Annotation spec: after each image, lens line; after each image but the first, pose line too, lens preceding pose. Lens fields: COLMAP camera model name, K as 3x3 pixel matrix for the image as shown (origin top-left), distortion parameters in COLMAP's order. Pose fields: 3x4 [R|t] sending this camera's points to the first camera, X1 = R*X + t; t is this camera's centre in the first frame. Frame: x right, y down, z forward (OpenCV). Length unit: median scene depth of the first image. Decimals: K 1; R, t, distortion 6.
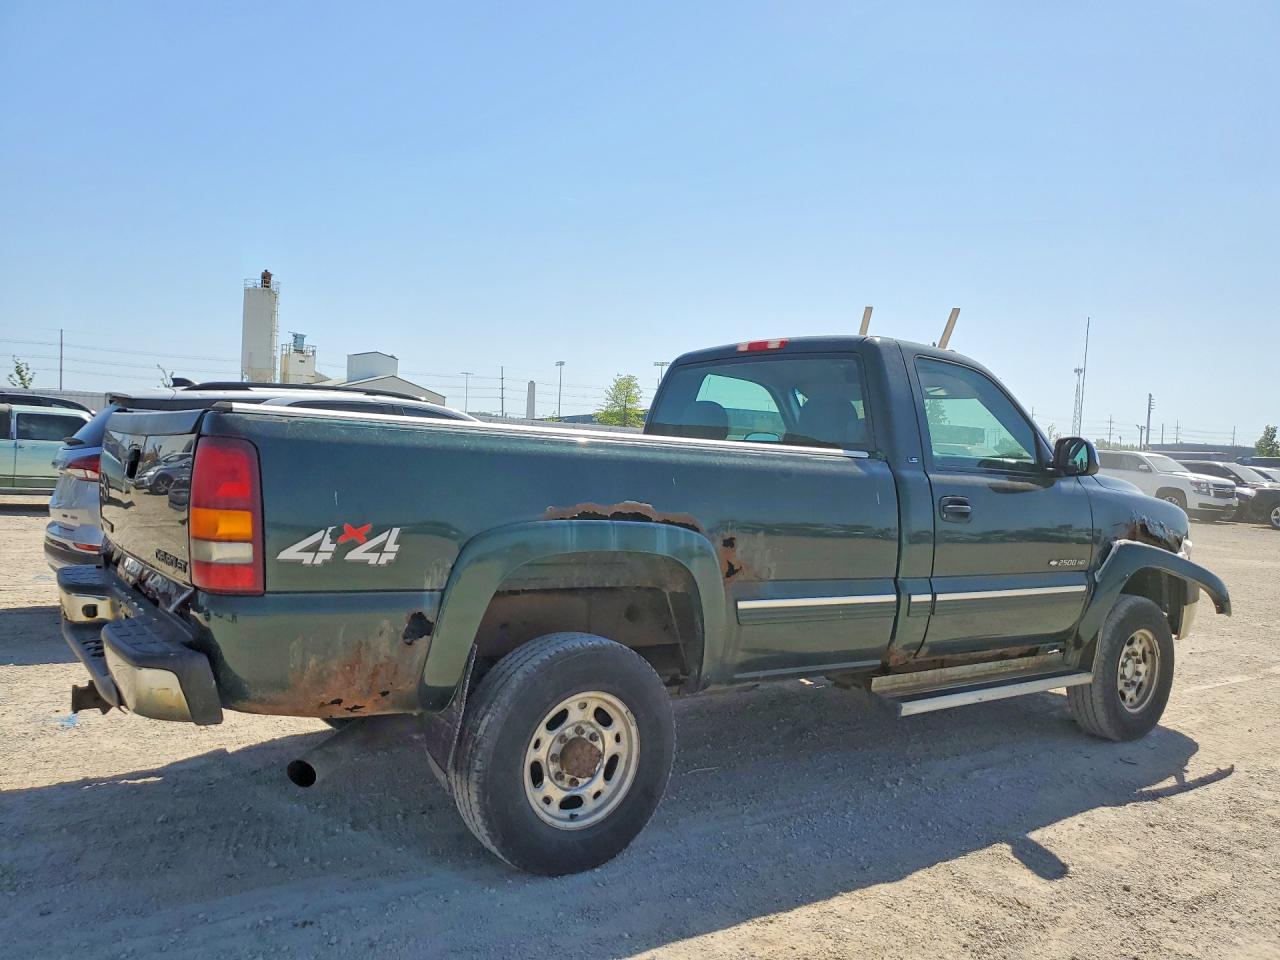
lens RADIAL K [[1118.4, 0, 640.0], [0, 1118.4, 480.0], [0, 0, 1]] dist [0.003117, 0.001314]
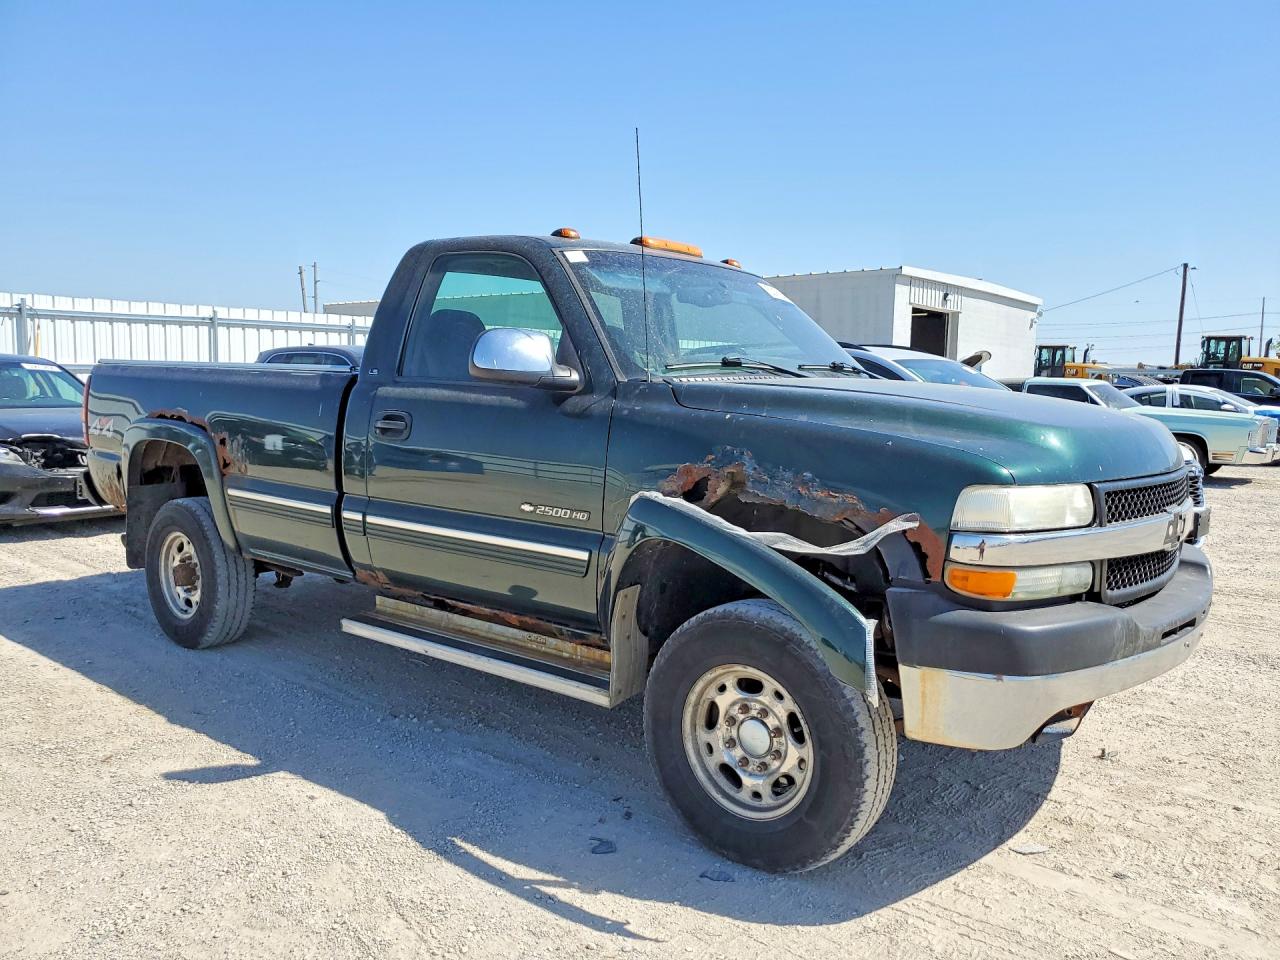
lens RADIAL K [[1118.4, 0, 640.0], [0, 1118.4, 480.0], [0, 0, 1]] dist [0.003117, 0.001314]
pose [[0.145335, 0.015568, -0.989260, 1.291826], [-0.057442, 0.998322, 0.007272, 0.055412], [0.987714, 0.055768, 0.145985, 1.143022]]
